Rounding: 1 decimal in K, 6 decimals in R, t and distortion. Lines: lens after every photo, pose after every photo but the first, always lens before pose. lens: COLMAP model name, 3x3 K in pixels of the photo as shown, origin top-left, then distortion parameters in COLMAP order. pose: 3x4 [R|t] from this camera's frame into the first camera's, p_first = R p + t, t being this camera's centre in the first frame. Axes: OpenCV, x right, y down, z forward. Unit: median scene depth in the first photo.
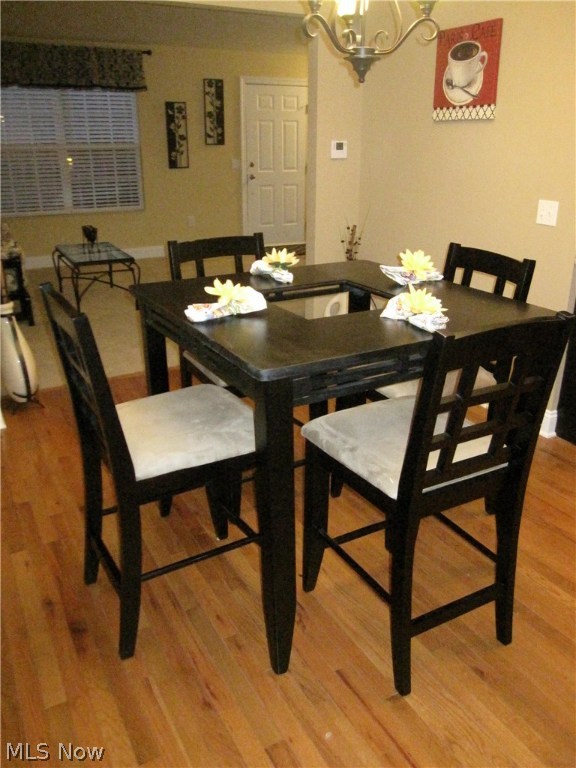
lens RADIAL K [[635.5, 0, 295.8], [0, 635.5, 395.9], [0, 0, 1]] dist [-0.082913, 0.038997]
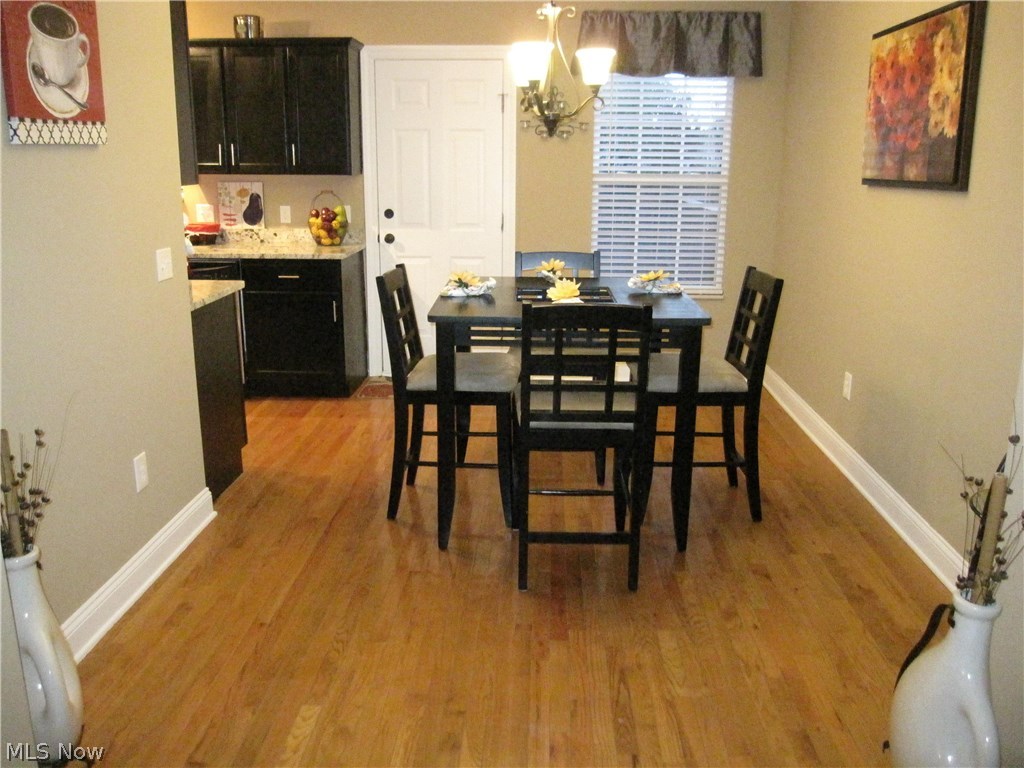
lens RADIAL K [[847.3, 0, 512.0], [0, 847.3, 384.0], [0, 0, 1]] dist [-0.082913, 0.038997]
pose [[-0.852180, -0.149630, 0.501399, -0.460742], [0.183275, 0.812181, 0.553870, -0.608263], [-0.490102, 0.563891, -0.664701, 1.423003]]
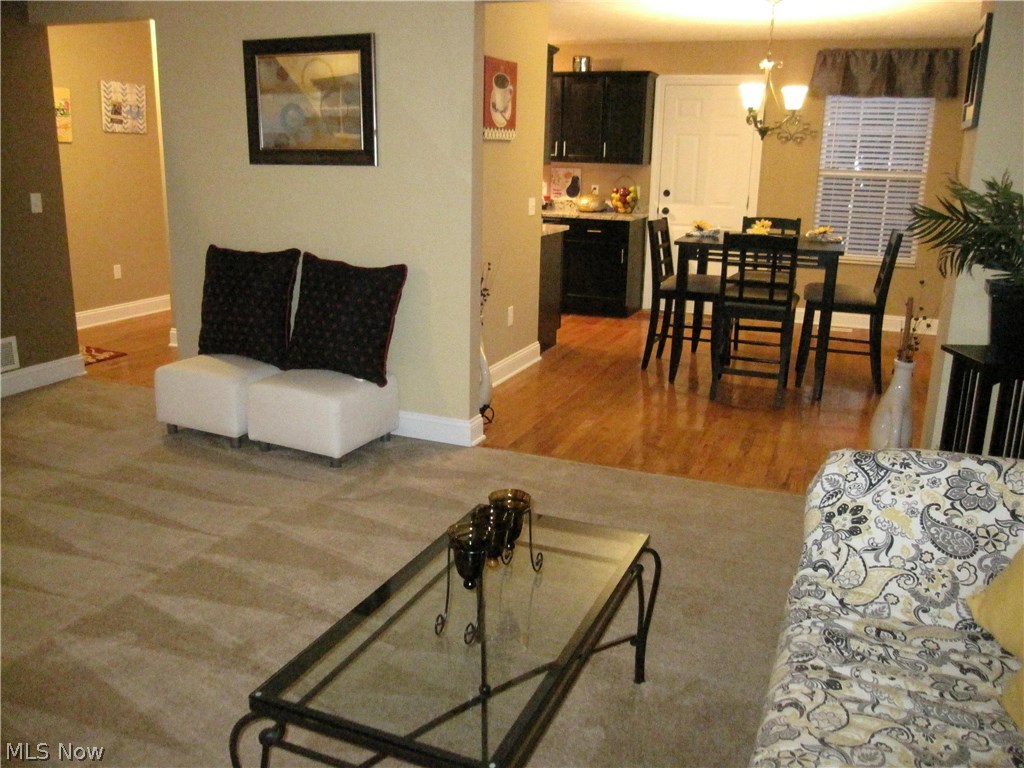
lens RADIAL K [[847.3, 0, 512.0], [0, 847.3, 384.0], [0, 0, 1]] dist [-0.082913, 0.038997]
pose [[-0.625498, -0.224969, 0.747088, -0.981887], [0.270371, 0.835701, 0.478021, -0.801895], [-0.731882, 0.500992, -0.461904, 1.922730]]
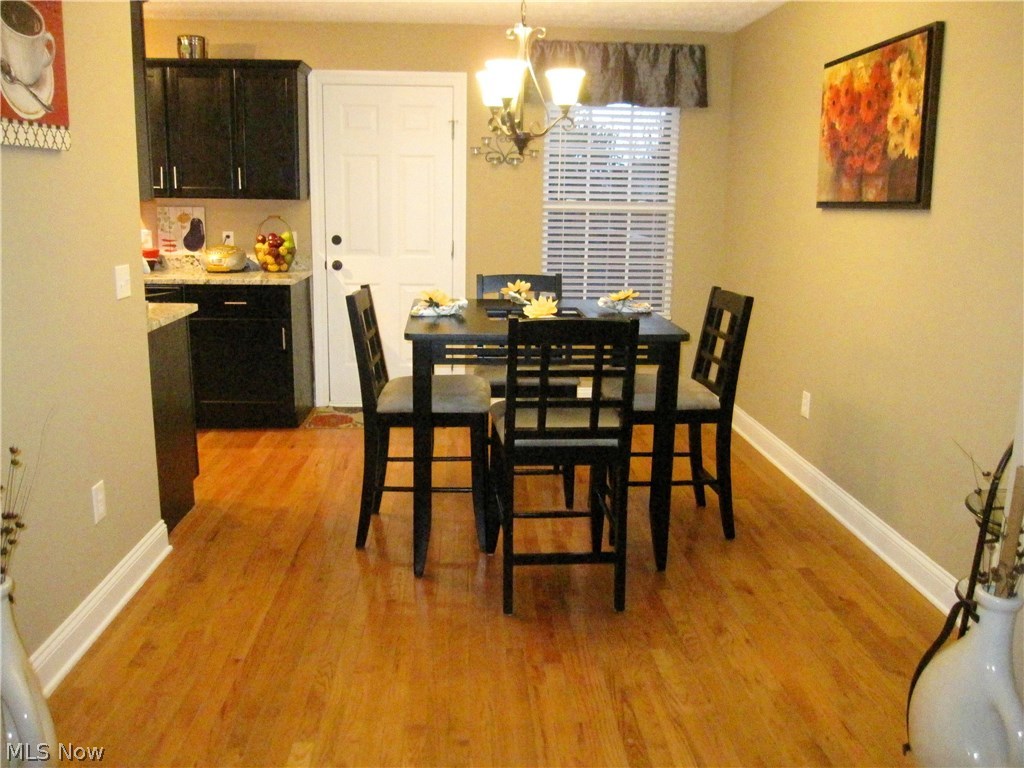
lens RADIAL K [[847.7, 0, 516.6], [0, 847.7, 384.9], [0, 0, 1]] dist [-0.079473, 0.032015]
pose [[-0.900298, -0.116469, 0.419402, -0.397804], [0.140881, 0.833703, 0.533940, -0.591579], [-0.411844, 0.539791, -0.734173, 1.451929]]
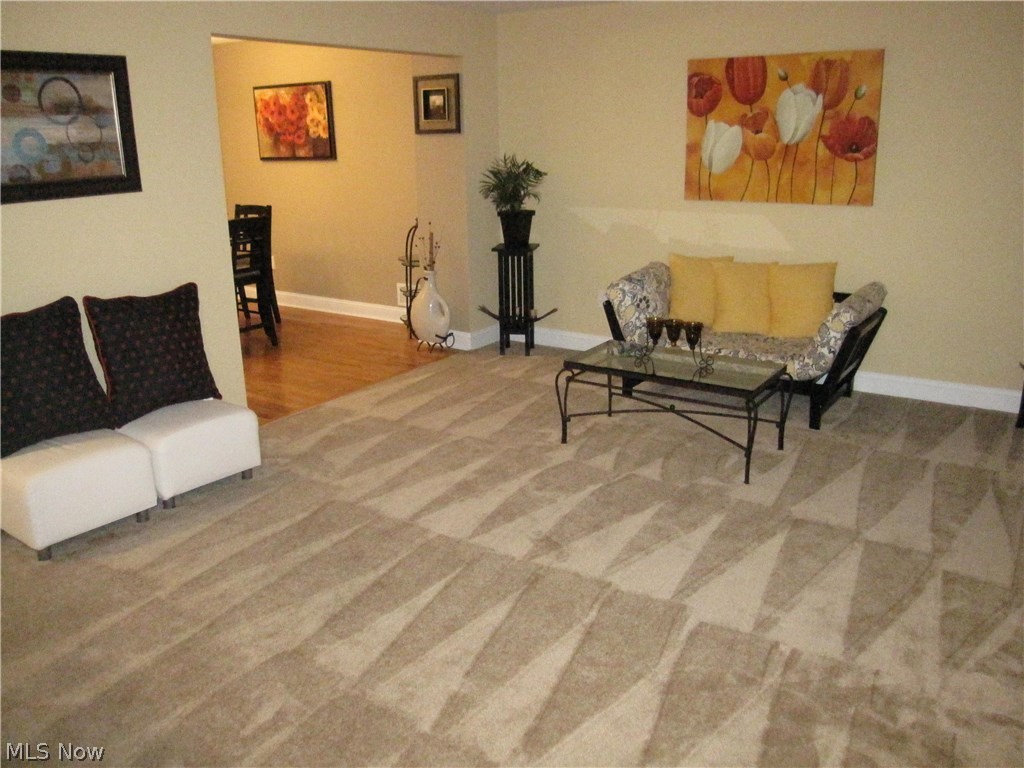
lens RADIAL K [[847.3, 0, 512.0], [0, 847.3, 384.0], [0, 0, 1]] dist [-0.082913, 0.038997]
pose [[-0.889476, 0.138217, -0.435579, 0.240390], [-0.163584, 0.793699, 0.585902, -1.105129], [0.426700, 0.592400, -0.683366, 2.554544]]
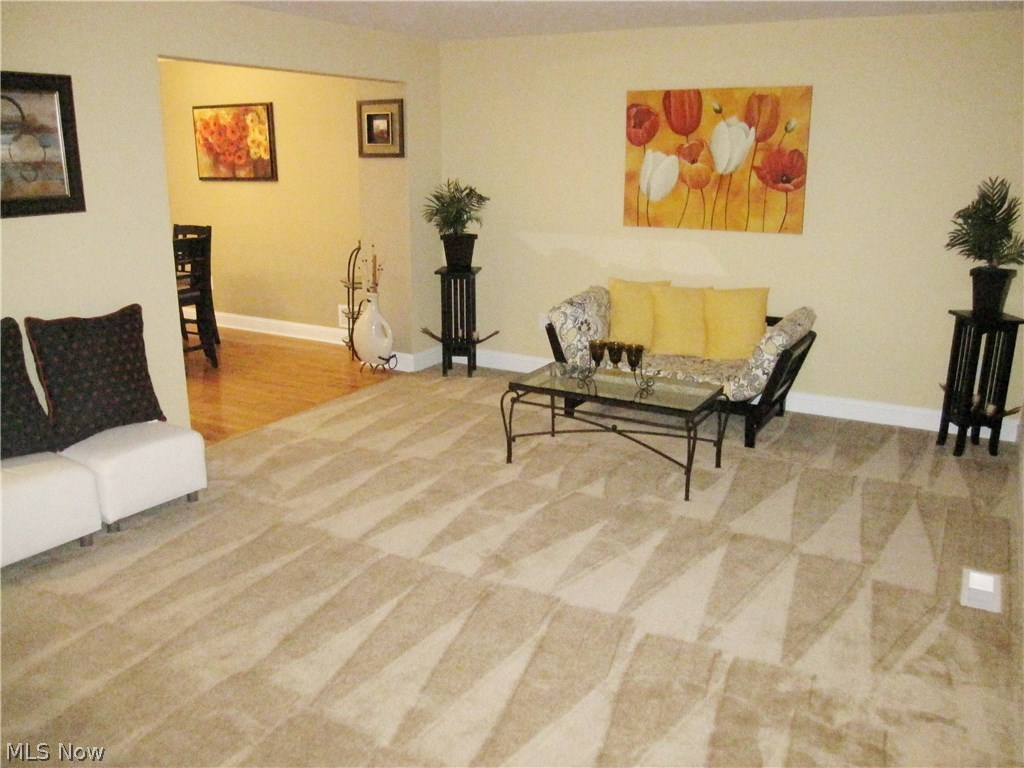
lens RADIAL K [[847.7, 0, 516.6], [0, 847.7, 384.9], [0, 0, 1]] dist [-0.079473, 0.032015]
pose [[-0.850451, 0.129157, -0.509952, 0.266913], [-0.208204, 0.807592, 0.551766, -1.117811], [0.483098, 0.575424, -0.659927, 2.564736]]
